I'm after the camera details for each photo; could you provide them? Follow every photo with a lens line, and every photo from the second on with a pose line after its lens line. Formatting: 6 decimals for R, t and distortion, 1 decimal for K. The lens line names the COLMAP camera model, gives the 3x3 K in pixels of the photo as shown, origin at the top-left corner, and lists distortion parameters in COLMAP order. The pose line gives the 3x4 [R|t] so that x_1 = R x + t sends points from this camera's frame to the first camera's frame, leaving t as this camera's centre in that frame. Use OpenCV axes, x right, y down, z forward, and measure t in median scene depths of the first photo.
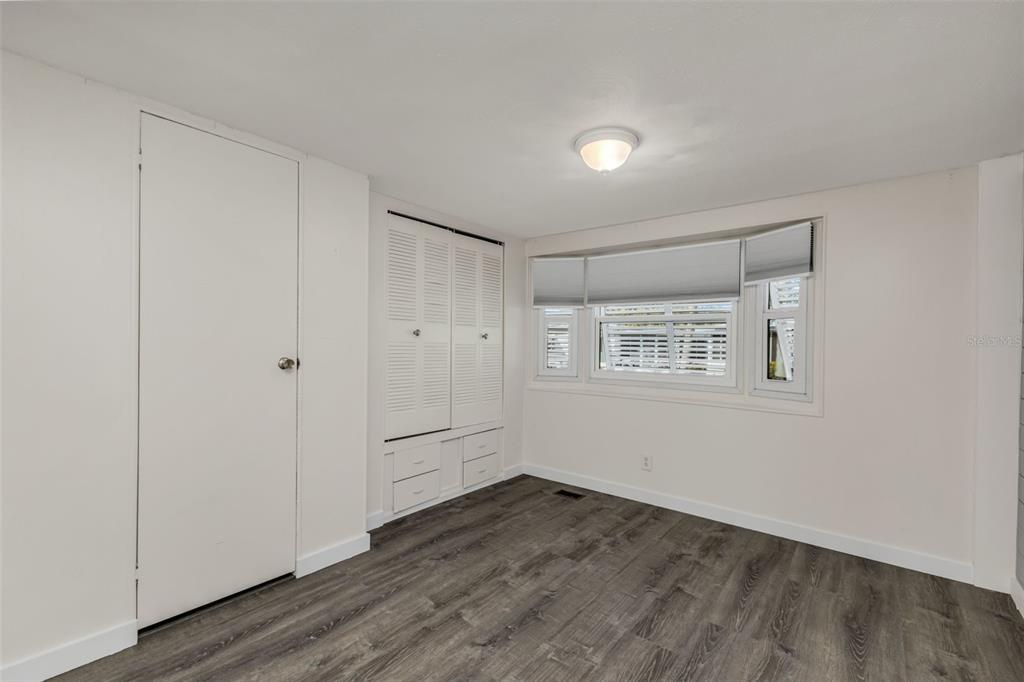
lens RADIAL K [[443.9, 0, 513.2], [0, 443.9, 339.4], [0, 0, 1]] dist [0.002542, -0.000566]
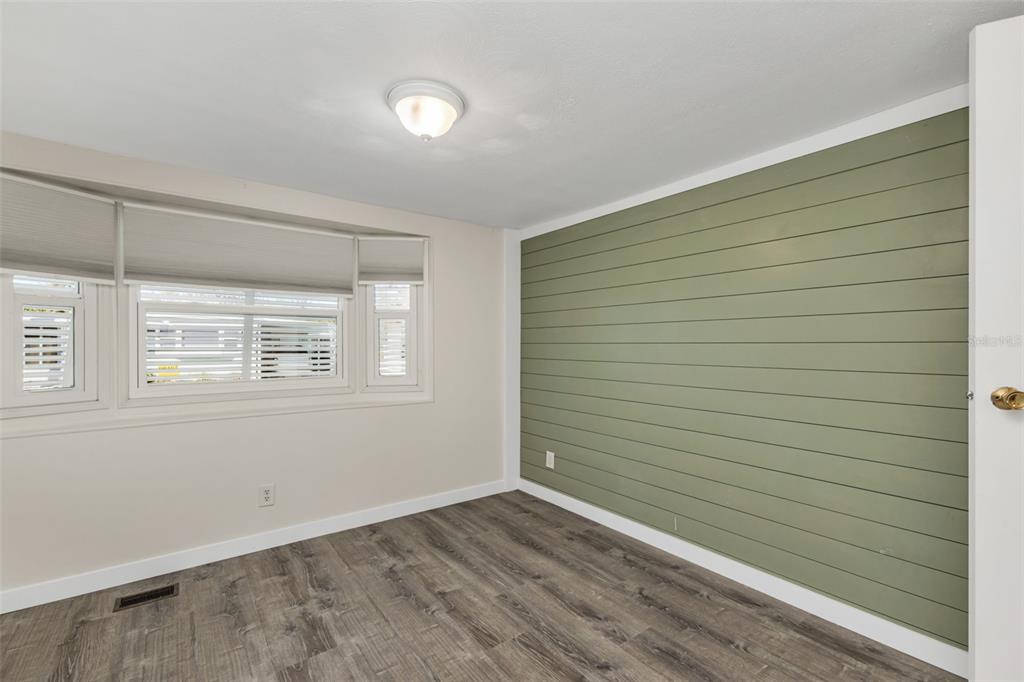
lens RADIAL K [[443.9, 0, 513.2], [0, 443.9, 339.4], [0, 0, 1]] dist [0.002542, -0.000566]
pose [[0.246719, -0.000114, 0.969087, -0.433737], [-0.004375, 0.999990, 0.001231, 0.001136], [-0.969077, -0.004543, 0.246716, 0.494047]]
